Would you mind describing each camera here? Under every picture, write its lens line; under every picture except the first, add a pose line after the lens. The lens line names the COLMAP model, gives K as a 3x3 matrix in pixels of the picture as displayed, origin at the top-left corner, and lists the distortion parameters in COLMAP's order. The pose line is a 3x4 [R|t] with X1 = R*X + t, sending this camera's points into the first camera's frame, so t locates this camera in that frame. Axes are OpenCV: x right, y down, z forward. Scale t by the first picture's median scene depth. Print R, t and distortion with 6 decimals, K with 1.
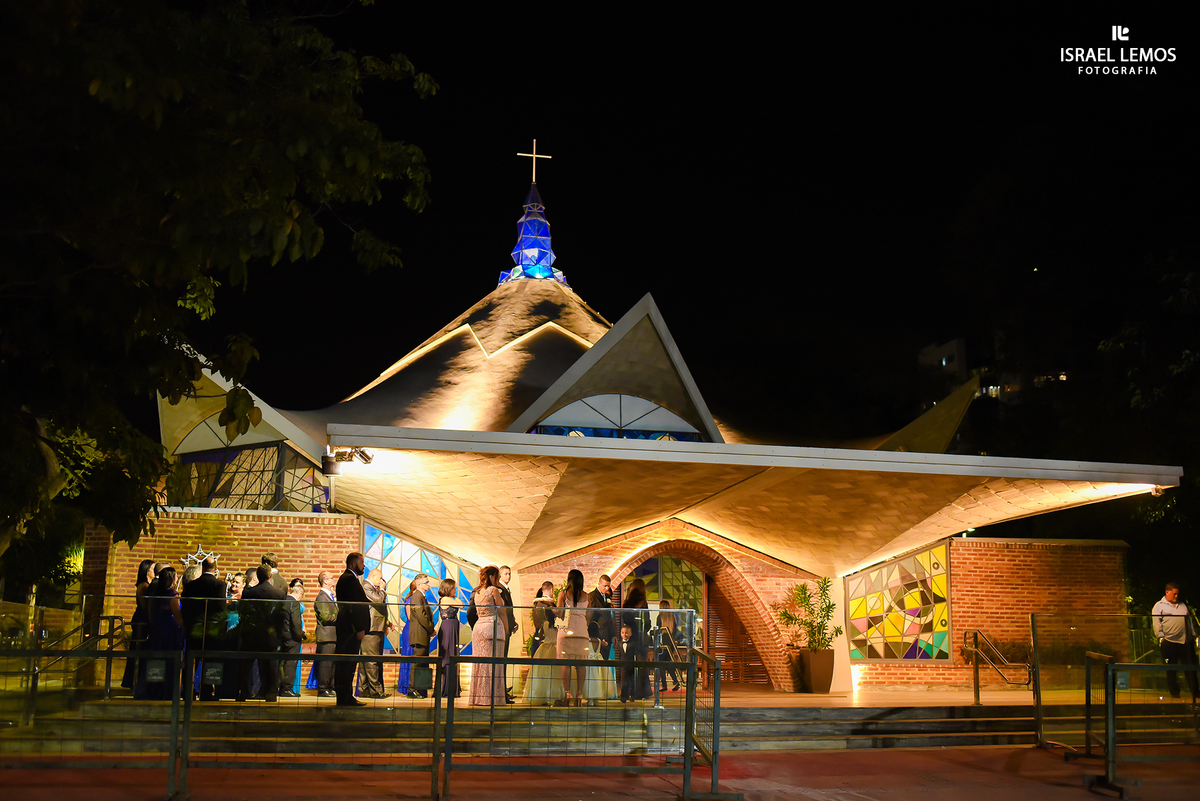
lens RADIAL K [[1167.1, 0, 600.0], [0, 1167.1, 400.5], [0, 0, 1]] dist [-0.120362, 0.132371]
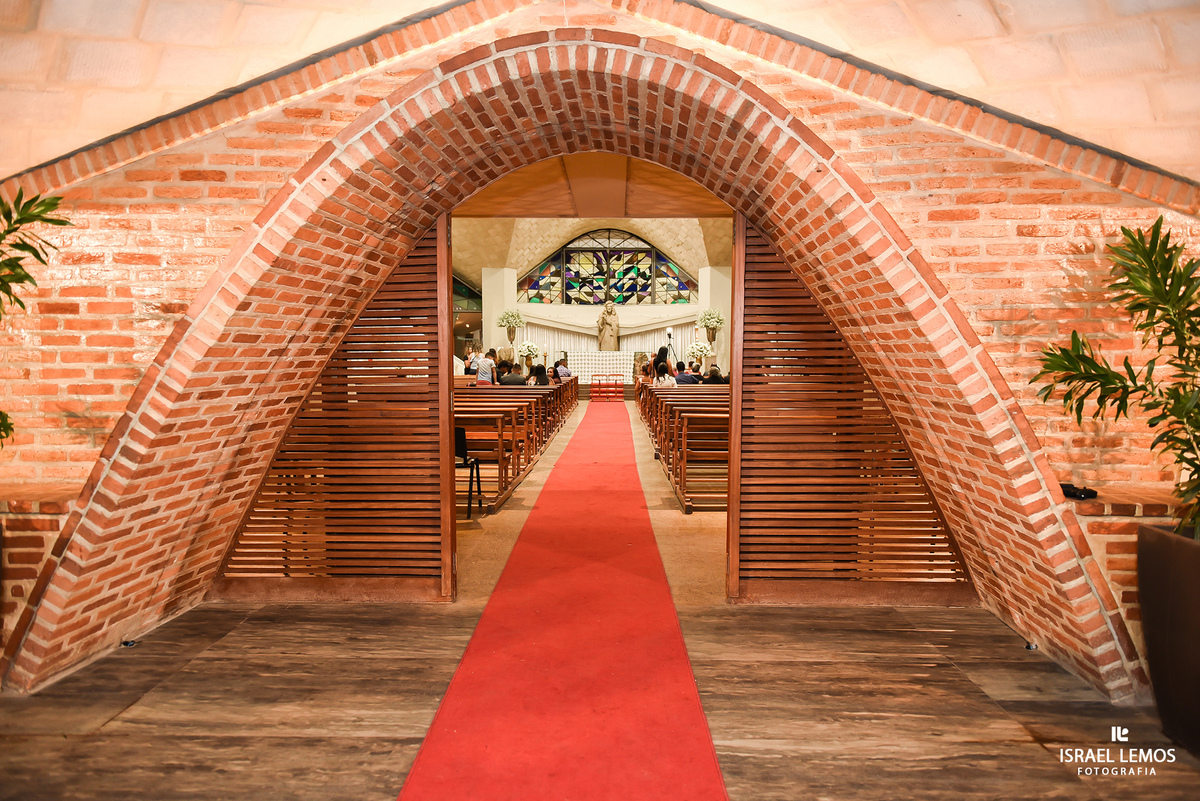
lens RADIAL K [[816.3, 0, 600.0], [0, 816.3, 400.5], [0, 0, 1]] dist [-0.001822, -0.000790]
pose [[0.971247, 0.003300, -0.238051, 0.108058], [0.060858, 0.963241, 0.261653, 0.142522], [0.230164, -0.268617, 0.935345, 0.813052]]
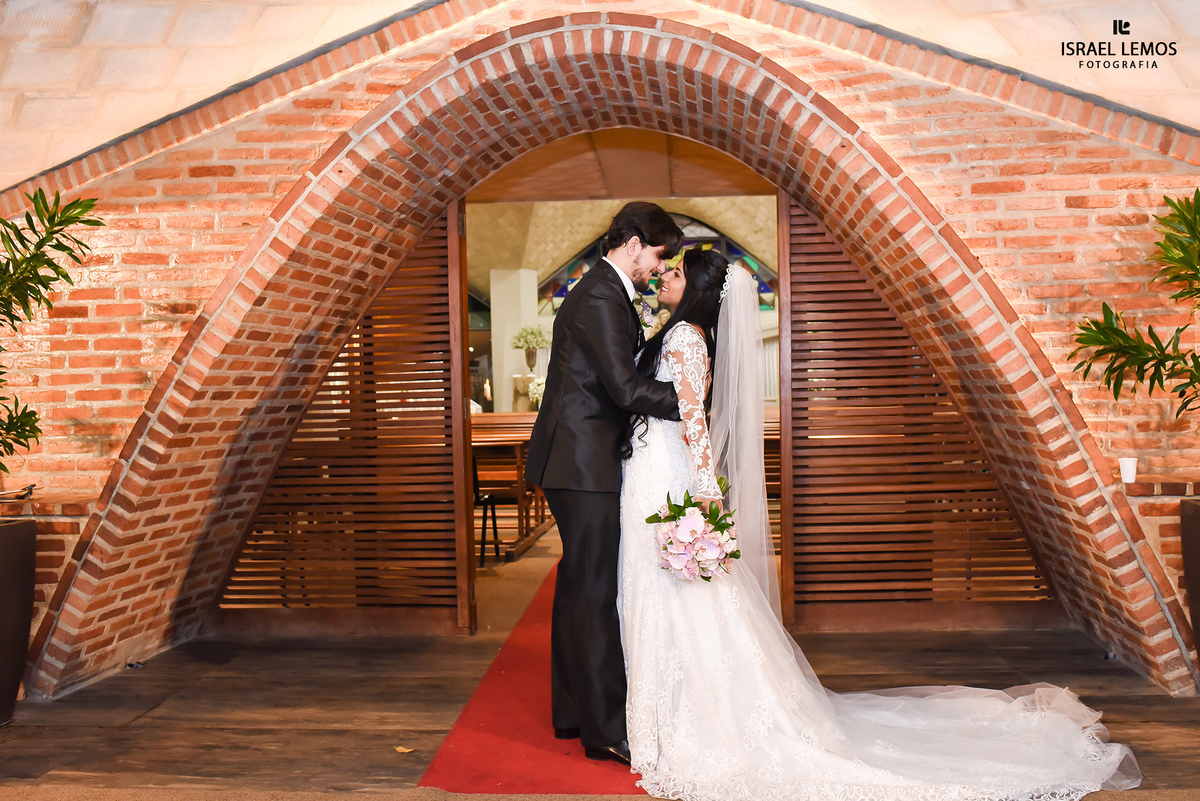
lens RADIAL K [[1167.1, 0, 600.0], [0, 1167.1, 400.5], [0, 0, 1]] dist [-0.120362, 0.132371]
pose [[0.957830, -0.029871, -0.285779, 0.127312], [0.093315, 0.973010, 0.211055, 0.140140], [0.271761, -0.228822, 0.934765, 0.758546]]
